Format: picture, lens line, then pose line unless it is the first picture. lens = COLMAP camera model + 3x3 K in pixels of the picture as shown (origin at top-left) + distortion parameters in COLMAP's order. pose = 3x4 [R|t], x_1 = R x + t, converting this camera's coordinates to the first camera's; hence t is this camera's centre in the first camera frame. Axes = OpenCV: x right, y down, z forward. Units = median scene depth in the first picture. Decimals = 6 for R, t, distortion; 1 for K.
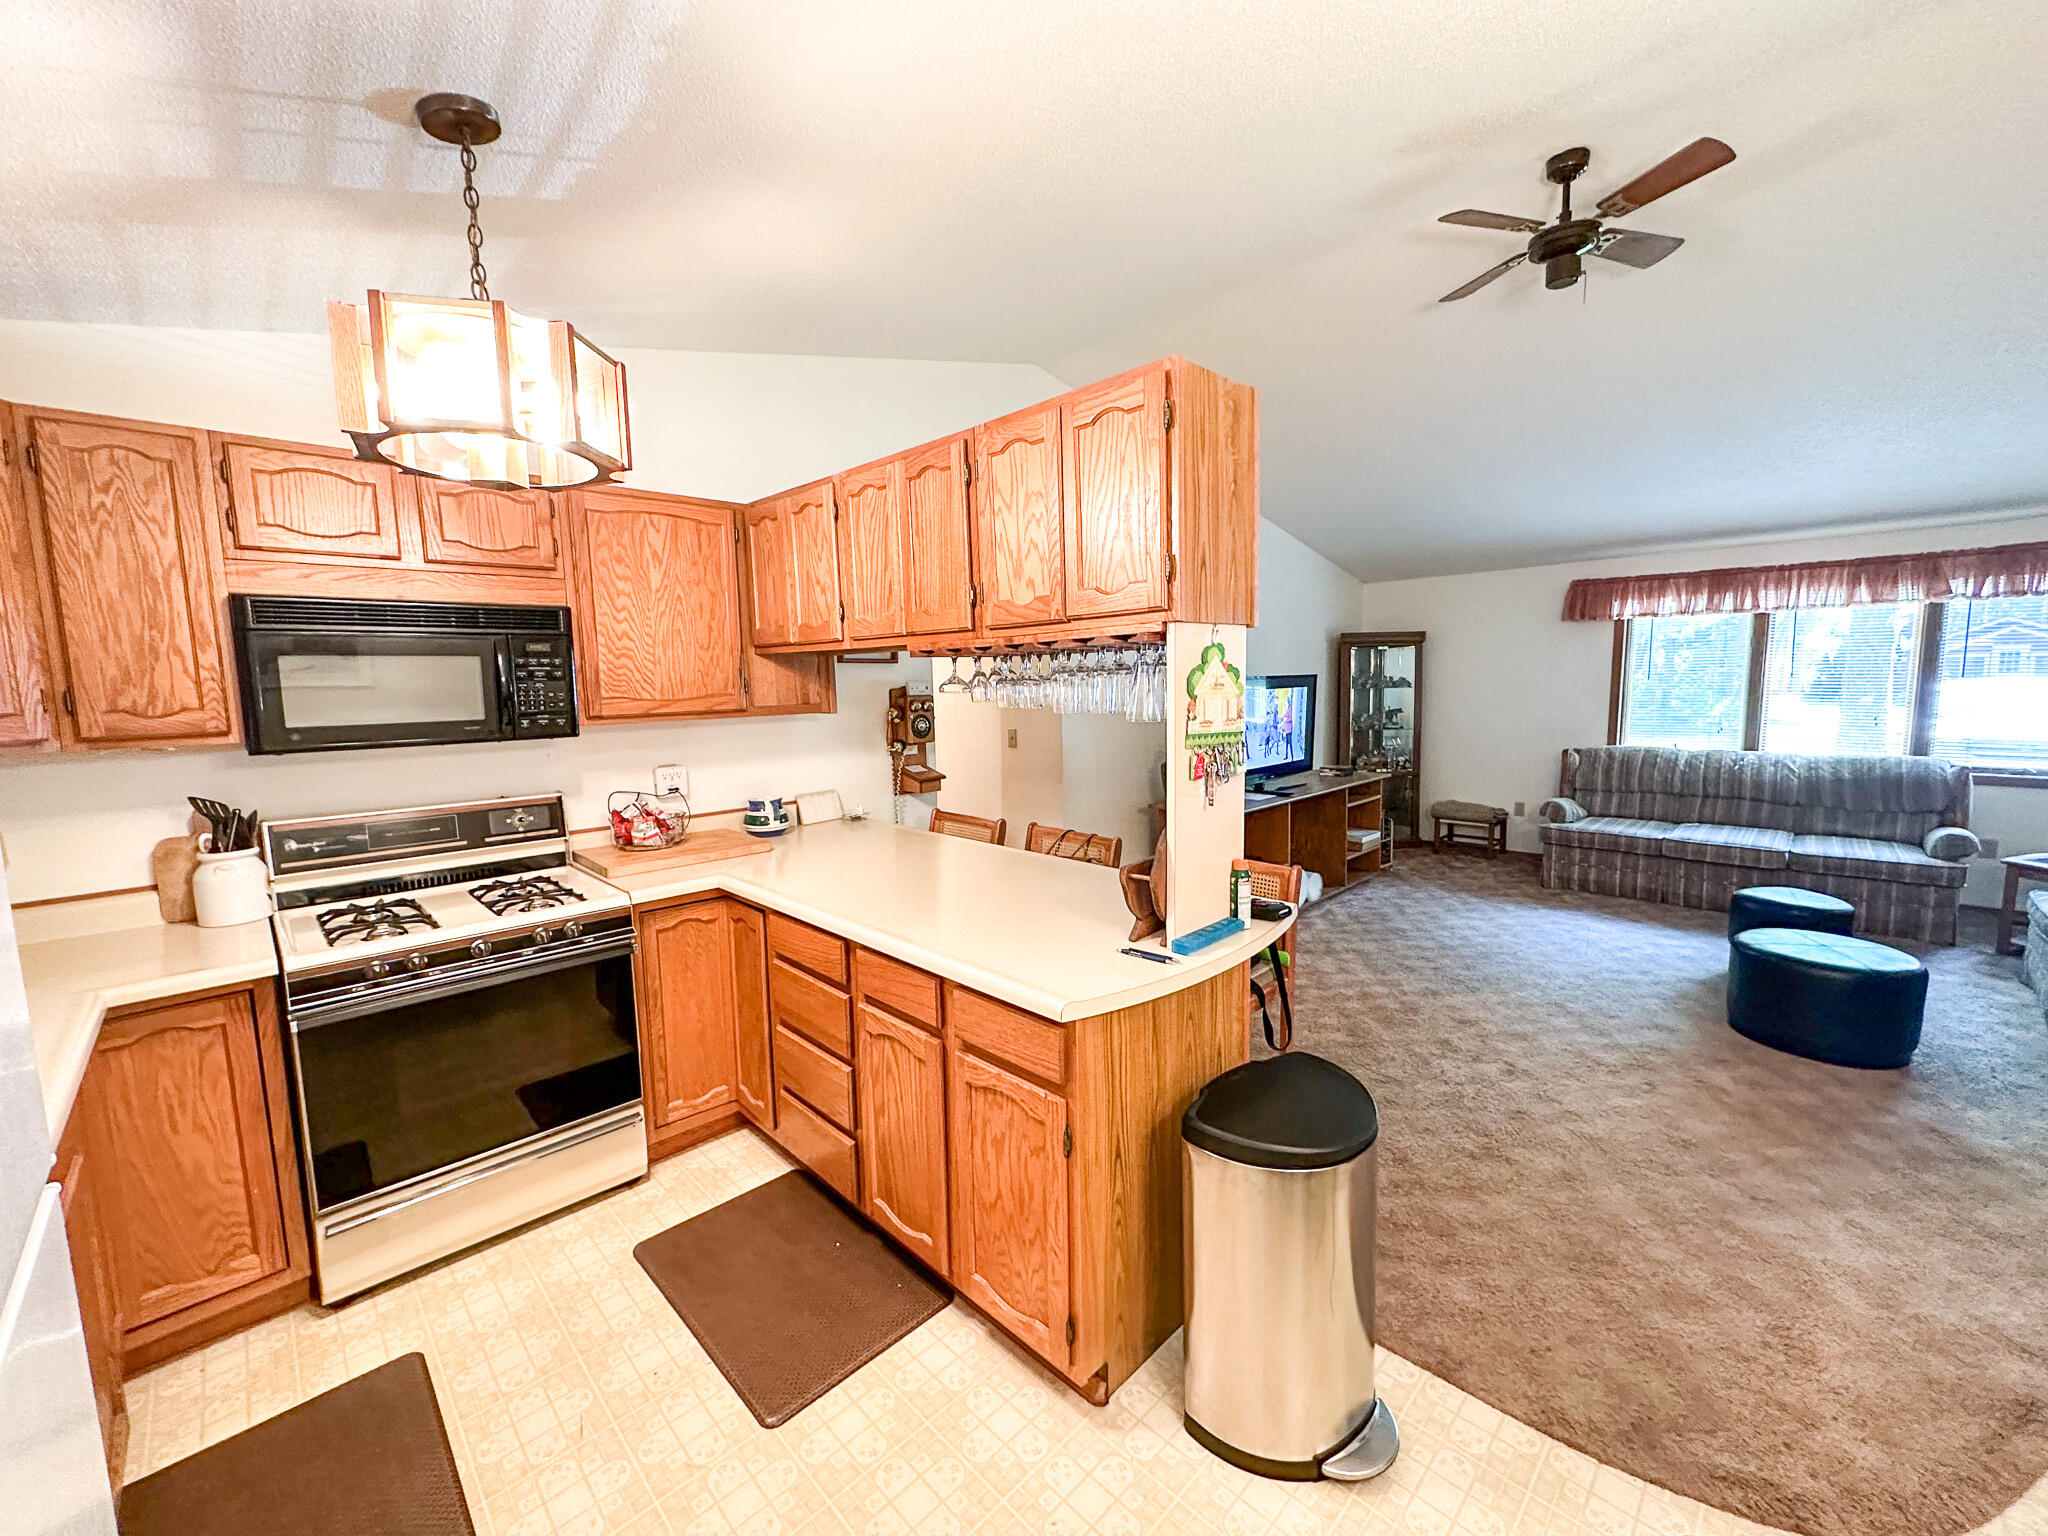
lens RADIAL K [[816.7, 0, 1023.3], [0, 816.7, 769.0], [0, 0, 1]] dist [-0.001501, -0.000060]
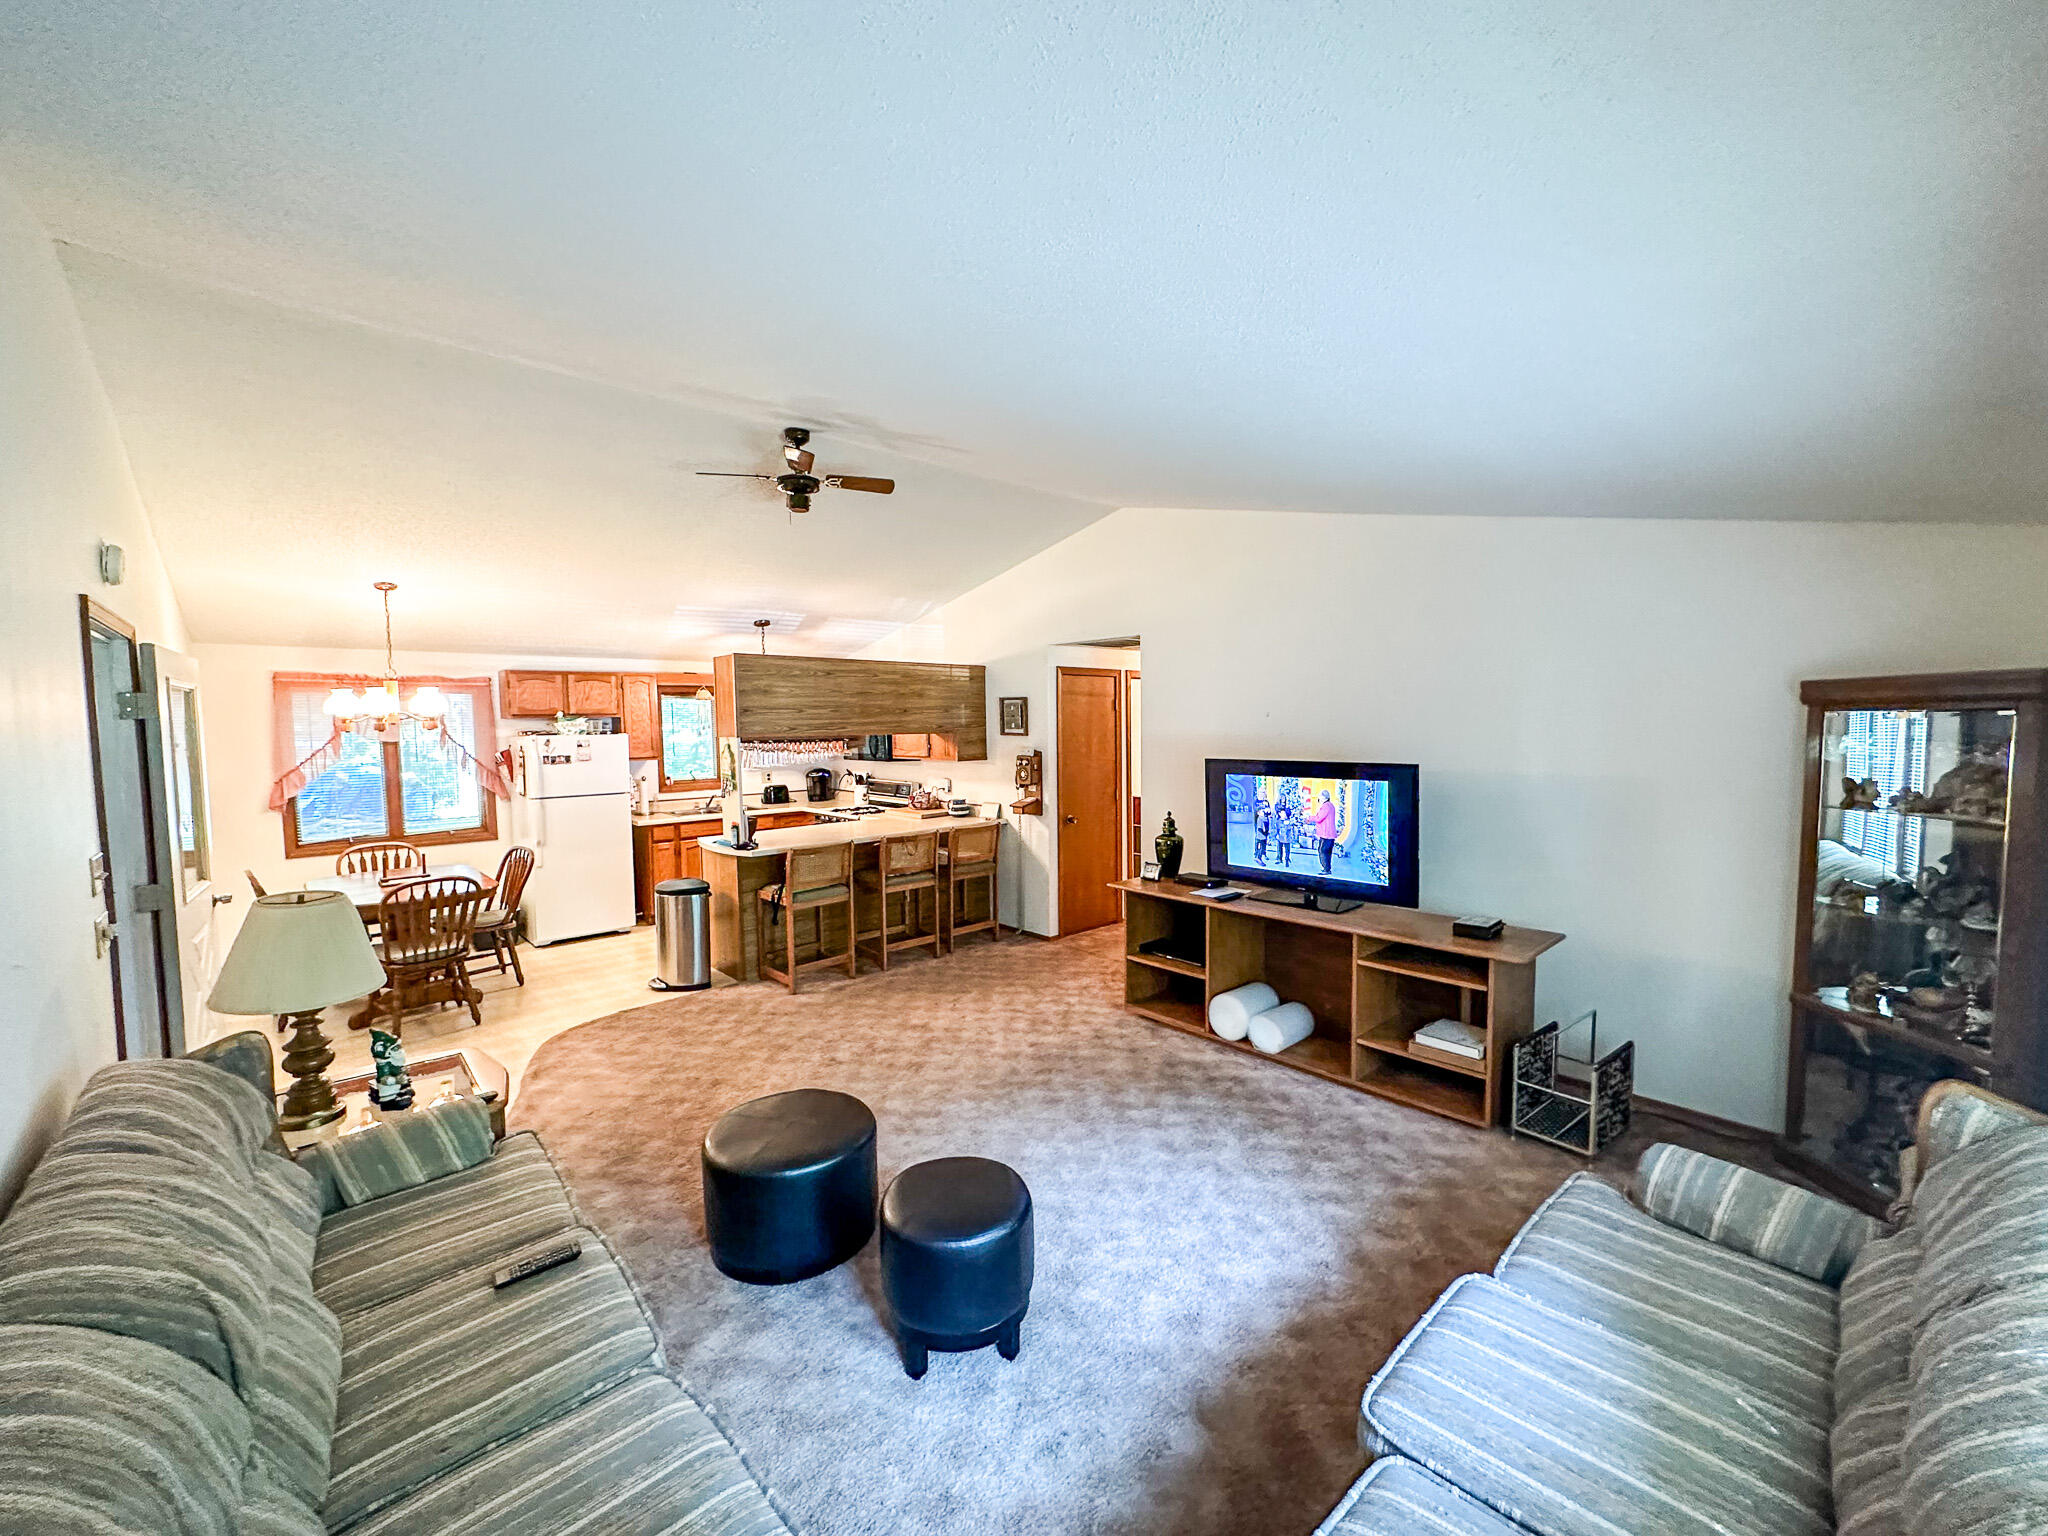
lens RADIAL K [[815.1, 0, 1022.2], [0, 815.1, 768.3], [0, 0, 1]] dist [-0.001349, -0.000284]
pose [[-0.039133, 0.077809, -0.996200, 1.176370], [-0.100093, 0.991644, 0.081385, -0.153384], [0.994208, 0.102897, -0.031018, 0.811741]]
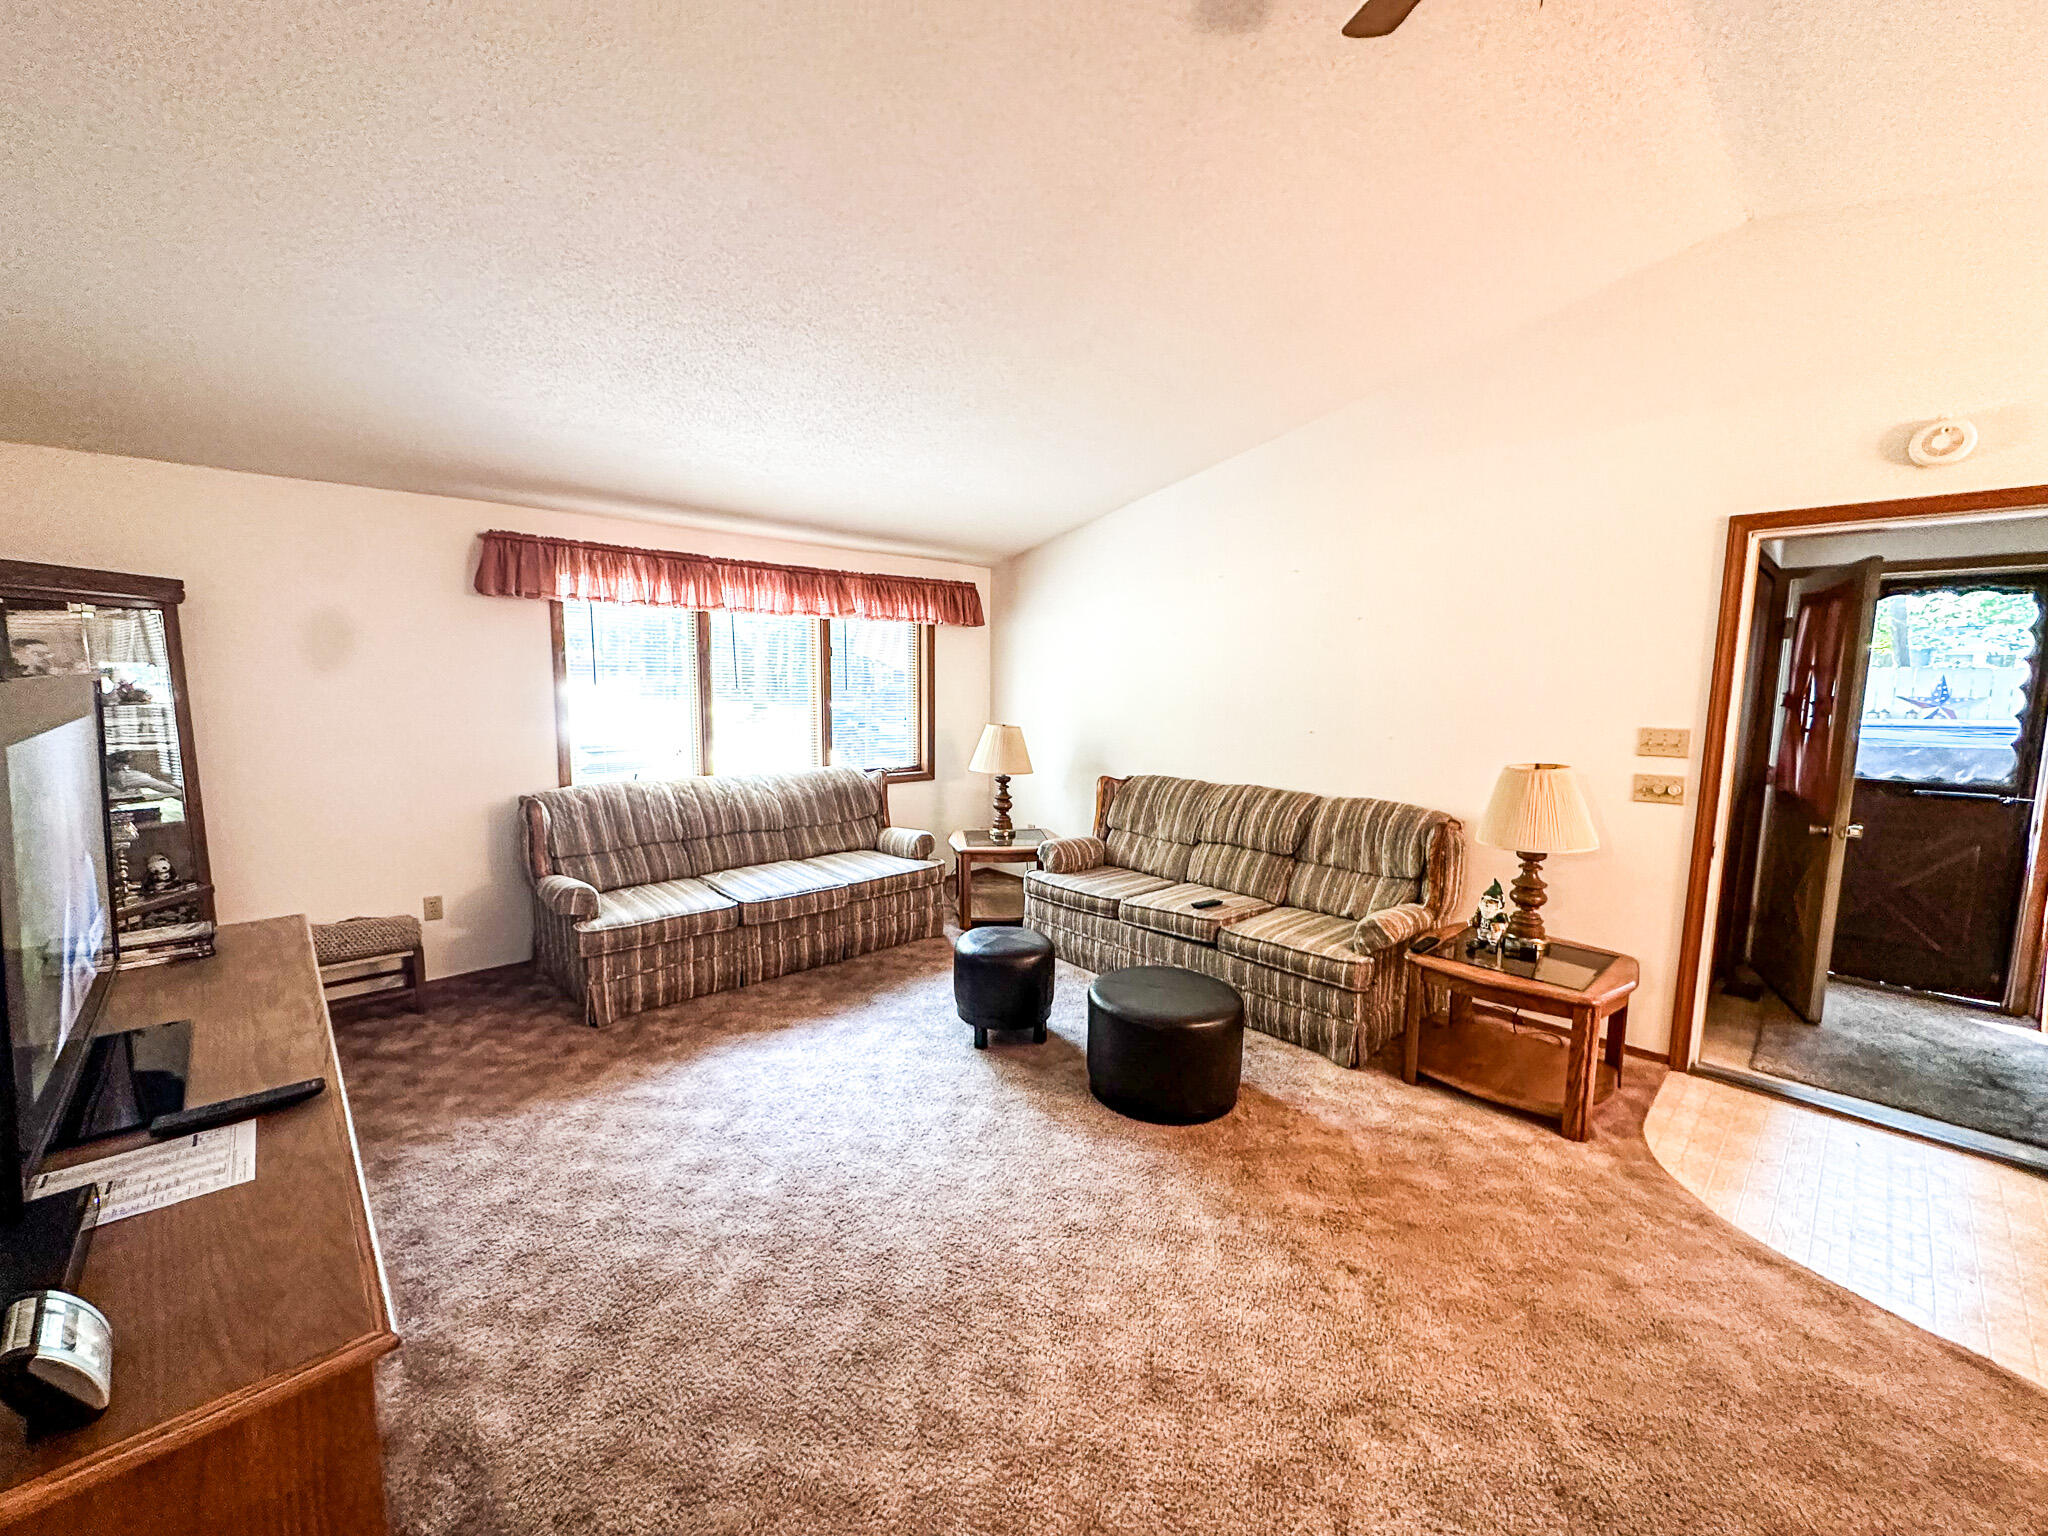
lens RADIAL K [[815.1, 0, 1022.2], [0, 815.1, 768.3], [0, 0, 1]] dist [-0.001349, -0.000284]
pose [[0.018456, -0.095696, 0.995239, 0.056468], [0.095937, 0.990986, 0.093508, -0.086485], [-0.995216, 0.093754, 0.027471, 0.735156]]
